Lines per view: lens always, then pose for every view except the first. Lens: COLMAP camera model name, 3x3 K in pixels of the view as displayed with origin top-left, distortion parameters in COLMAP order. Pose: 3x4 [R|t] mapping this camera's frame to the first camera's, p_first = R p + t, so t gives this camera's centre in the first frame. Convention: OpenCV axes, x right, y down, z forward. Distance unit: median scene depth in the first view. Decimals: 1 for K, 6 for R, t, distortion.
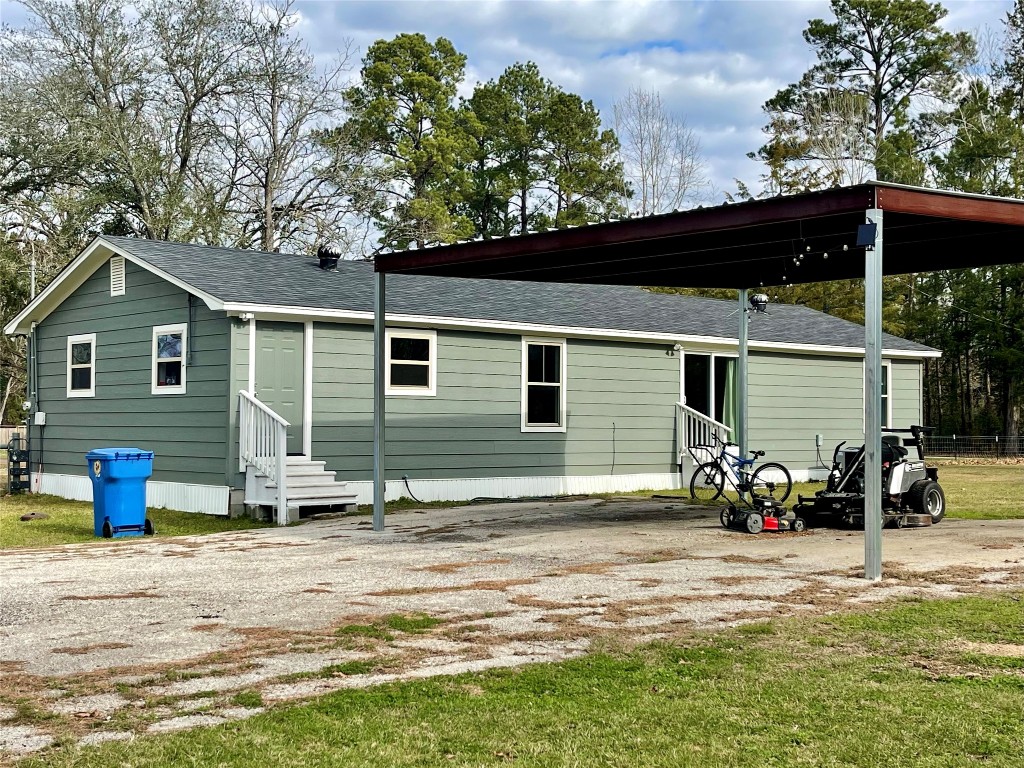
lens RADIAL K [[1325.4, 0, 512.5], [0, 1325.4, 384.9], [0, 0, 1]] dist [-0.005035, 0.000000]
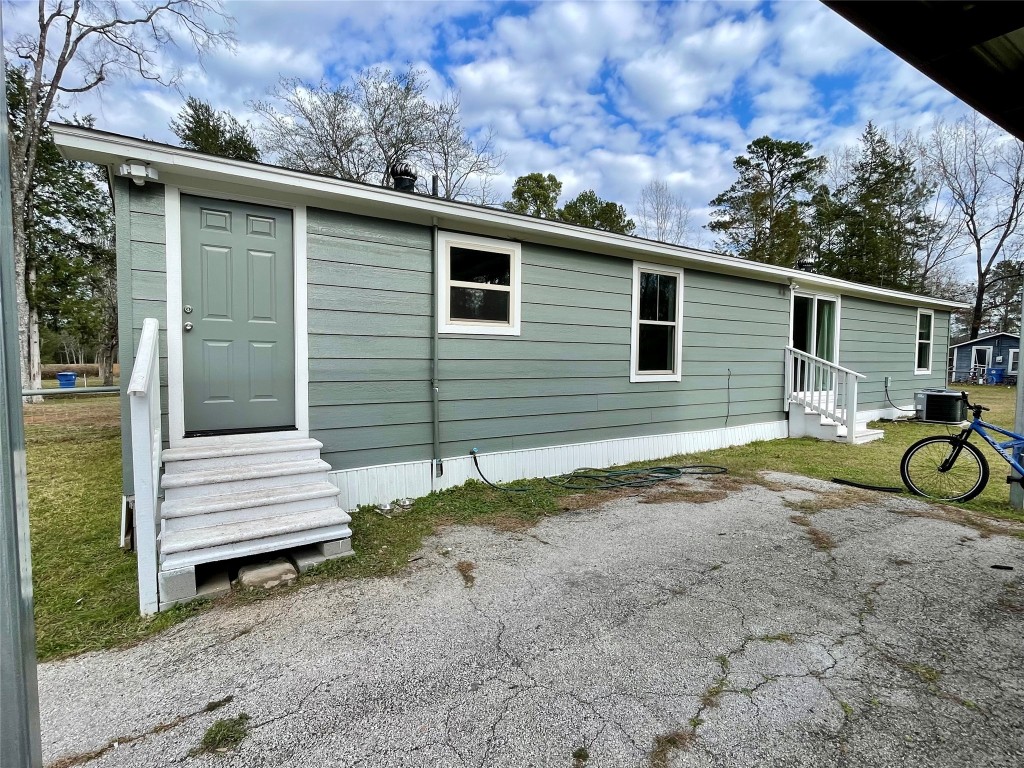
lens RADIAL K [[511.0, 0, 506.9], [0, 511.0, 382.7], [0, 0, 1]] dist [-0.005783, -0.000684]
pose [[0.990181, 0.008532, -0.139533, -0.023955], [0.002221, 0.997050, 0.076728, 0.011744], [0.139776, -0.076284, 0.987240, 0.668249]]
